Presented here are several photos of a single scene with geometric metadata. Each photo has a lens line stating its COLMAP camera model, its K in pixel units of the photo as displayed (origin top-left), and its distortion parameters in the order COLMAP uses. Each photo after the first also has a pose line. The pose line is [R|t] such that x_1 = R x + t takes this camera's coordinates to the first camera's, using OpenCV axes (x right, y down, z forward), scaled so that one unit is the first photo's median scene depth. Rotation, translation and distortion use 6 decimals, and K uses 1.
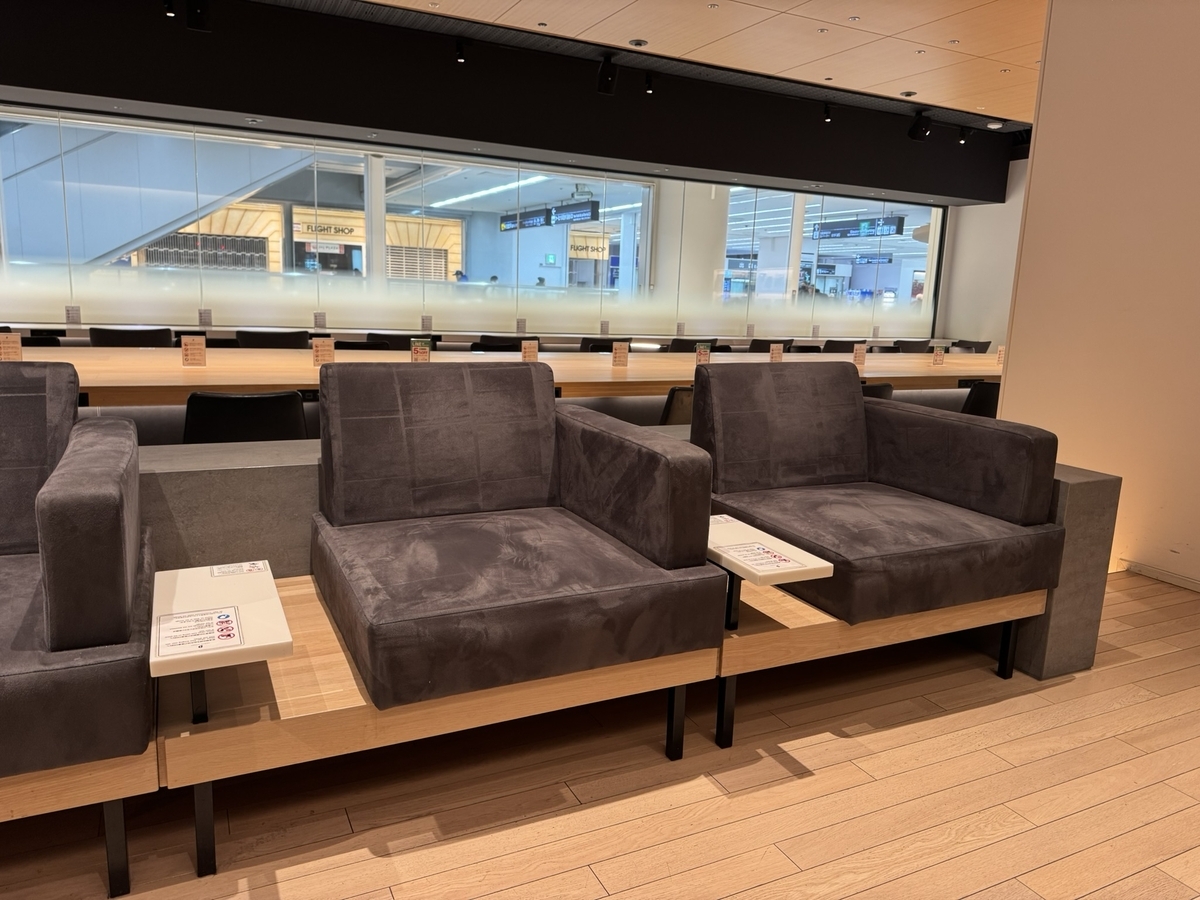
lens RADIAL K [[845.6, 0, 600.0], [0, 845.6, 450.0], [0, 0, 1]] dist [0.054843, -0.125540]
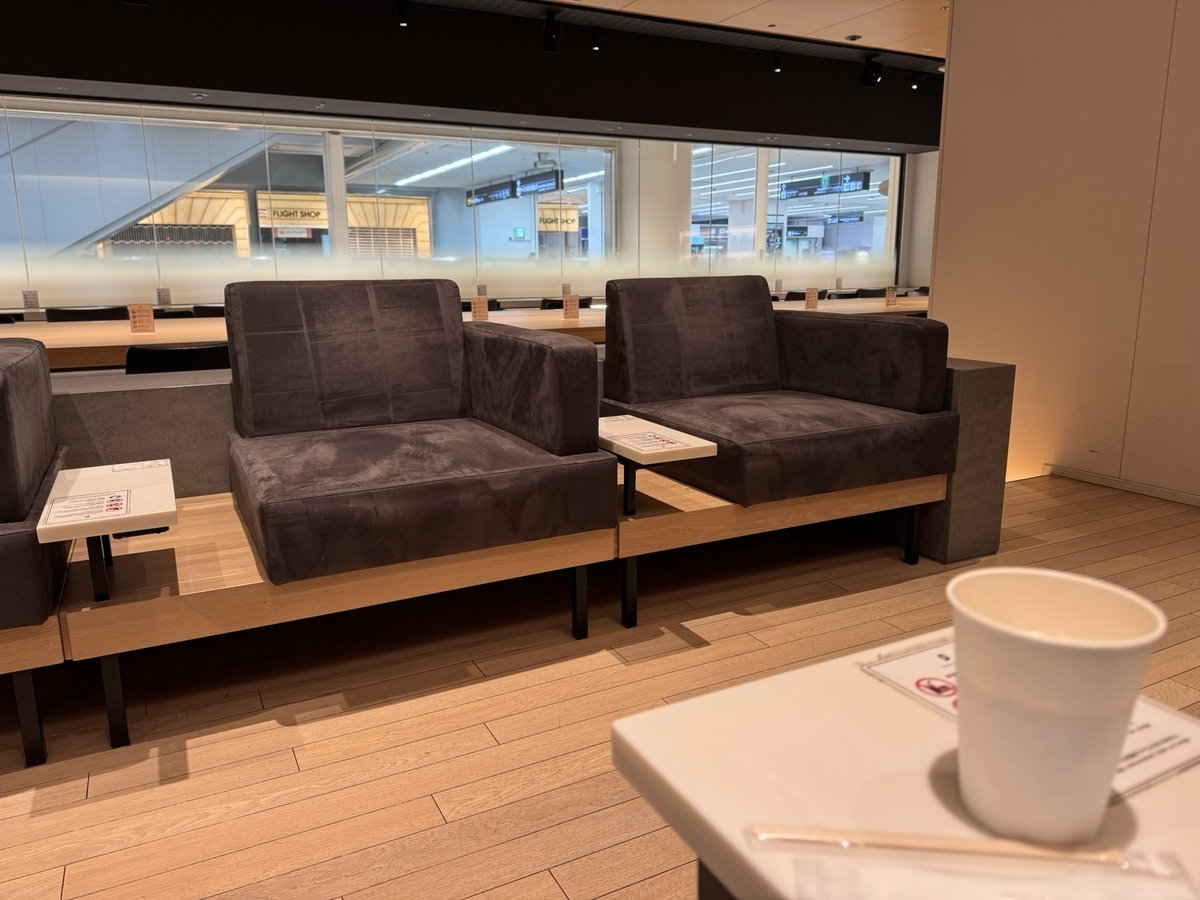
lens RADIAL K [[845.6, 0, 597.1], [0, 845.6, 454.0], [0, 0, 1]] dist [0.056259, -0.125162]
pose [[0.998645, -0.051384, 0.008243, 0.100270], [0.051129, 0.998281, 0.028637, 0.094334], [-0.009700, -0.028177, 0.999556, -0.041977]]
